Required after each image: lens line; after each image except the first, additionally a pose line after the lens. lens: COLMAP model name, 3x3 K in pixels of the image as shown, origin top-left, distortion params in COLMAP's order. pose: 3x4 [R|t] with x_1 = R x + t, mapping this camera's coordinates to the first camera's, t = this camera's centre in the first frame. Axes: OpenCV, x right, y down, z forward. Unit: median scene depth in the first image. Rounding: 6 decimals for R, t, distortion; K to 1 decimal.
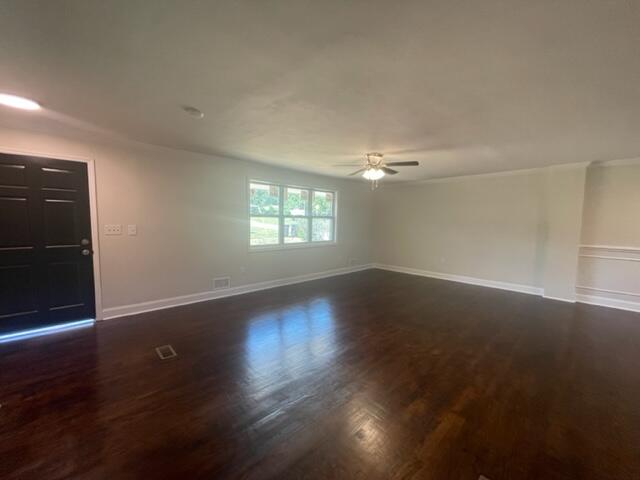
lens RADIAL K [[257.1, 0, 320.0], [0, 257.1, 240.0], [0, 0, 1]] dist [-0.000035, 0.000095]
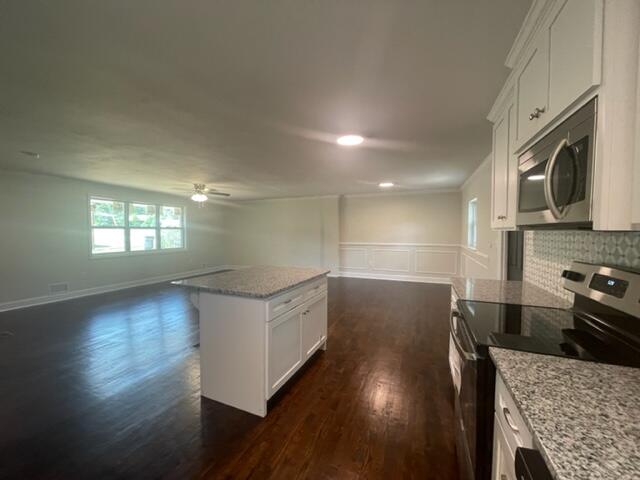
lens RADIAL K [[257.1, 0, 320.0], [0, 257.1, 240.0], [0, 0, 1]] dist [-0.000035, 0.000095]
pose [[0.908295, -0.028578, 0.417353, 0.155211], [0.046007, 0.998436, -0.031759, 0.039748], [-0.415793, 0.048048, 0.908189, -0.407830]]
